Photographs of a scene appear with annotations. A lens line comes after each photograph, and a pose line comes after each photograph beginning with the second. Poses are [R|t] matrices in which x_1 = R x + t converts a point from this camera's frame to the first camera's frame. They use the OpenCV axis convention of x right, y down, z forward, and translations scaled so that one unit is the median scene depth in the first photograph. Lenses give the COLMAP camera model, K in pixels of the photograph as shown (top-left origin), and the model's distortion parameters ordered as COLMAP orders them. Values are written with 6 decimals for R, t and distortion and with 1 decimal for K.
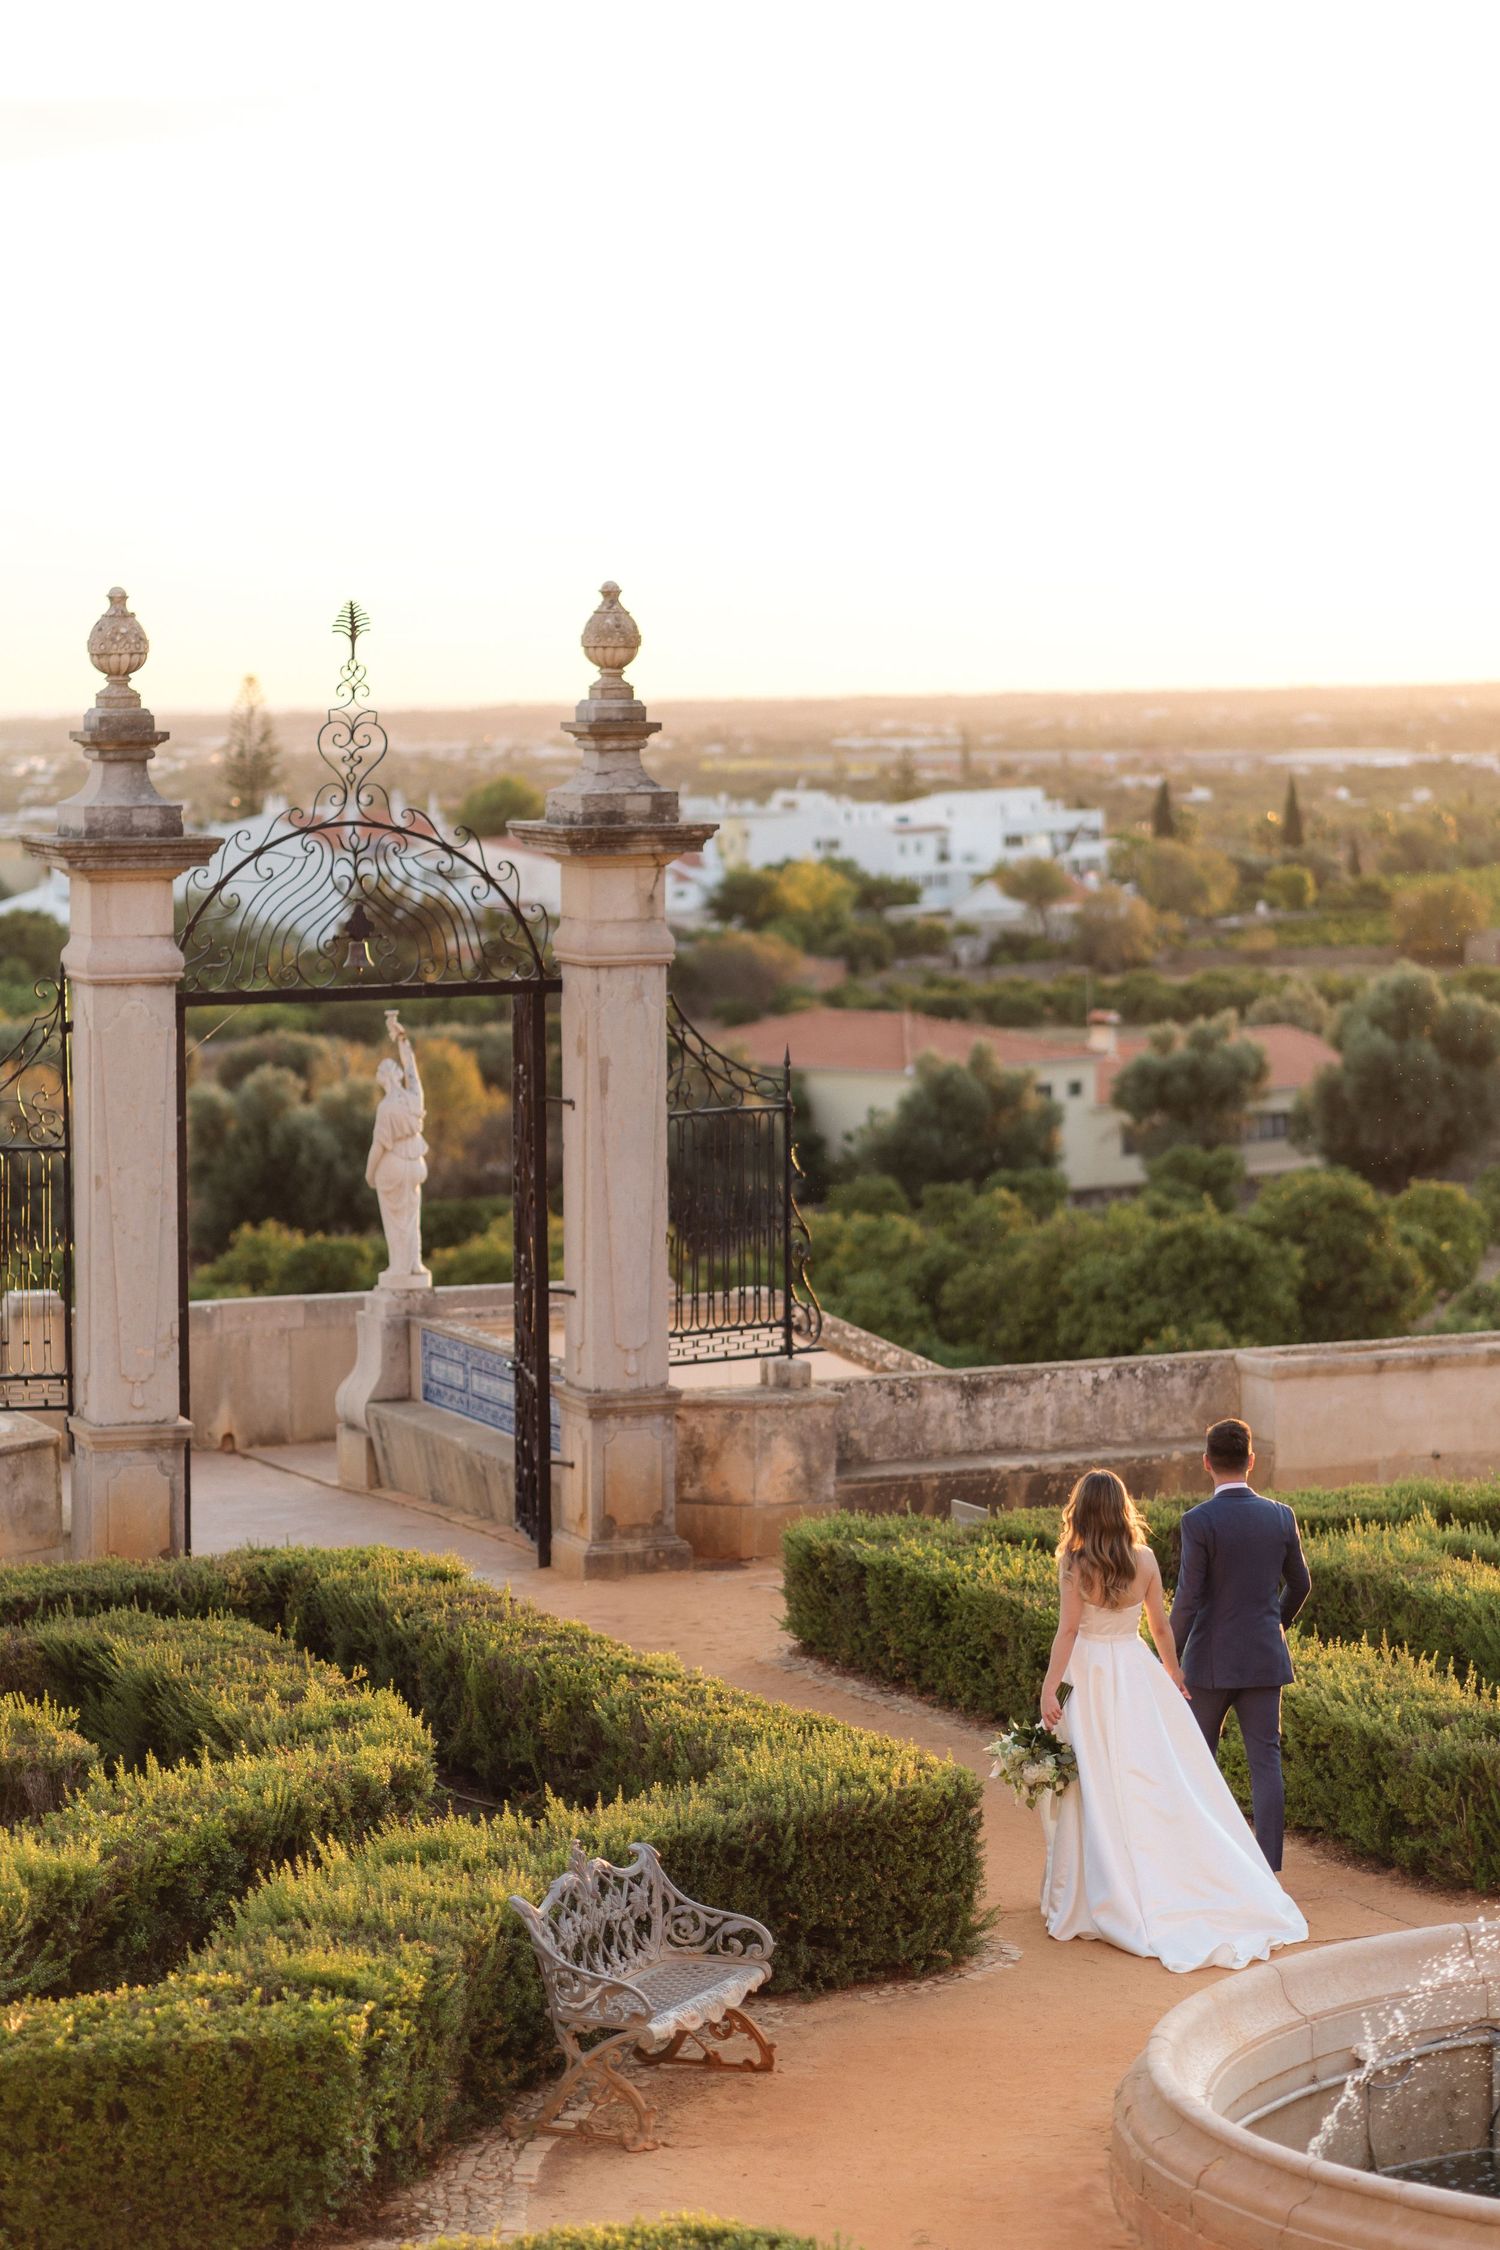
lens RADIAL K [[5684.8, 0, 750.0], [0, 5684.8, 1125.0], [0, 0, 1]] dist [0.067682, 0.120885]
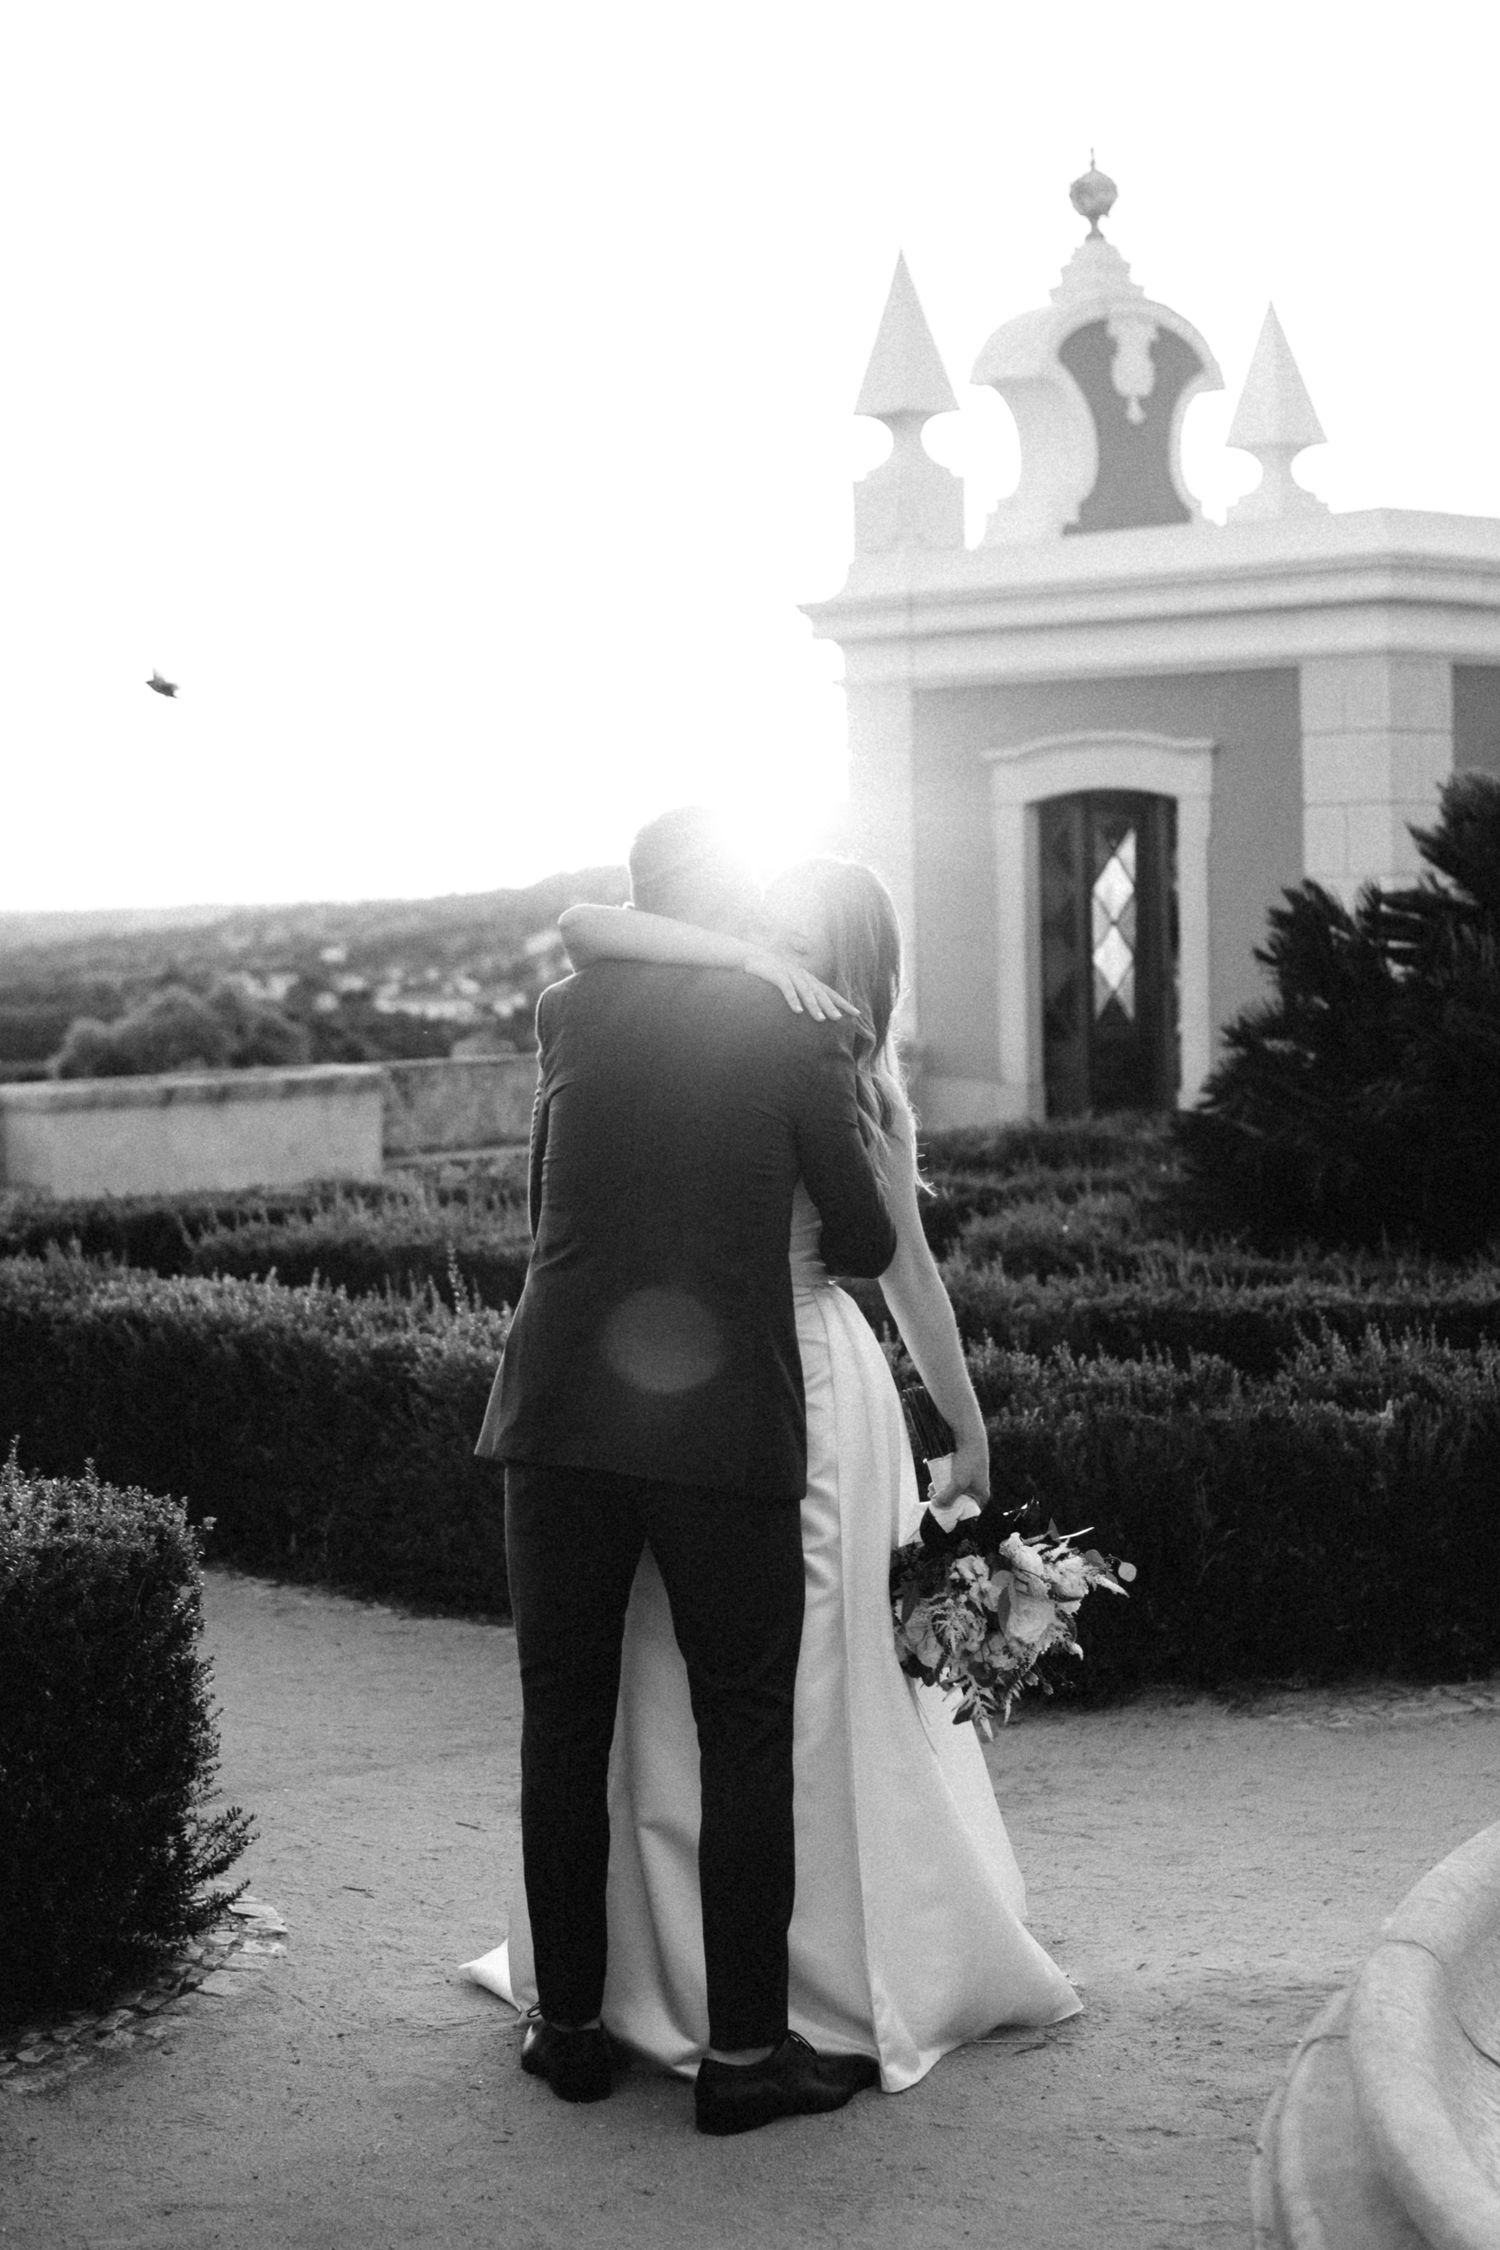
lens RADIAL K [[3594.0, 0, 748.4], [0, 3594.0, 955.9], [0, 0, 1]] dist [-0.173909, 0.066656]
pose [[0.922261, -0.005530, 0.386528, -0.024543], [0.033524, 0.997275, -0.065721, 0.092999], [-0.385112, 0.073570, 0.919933, 0.744810]]
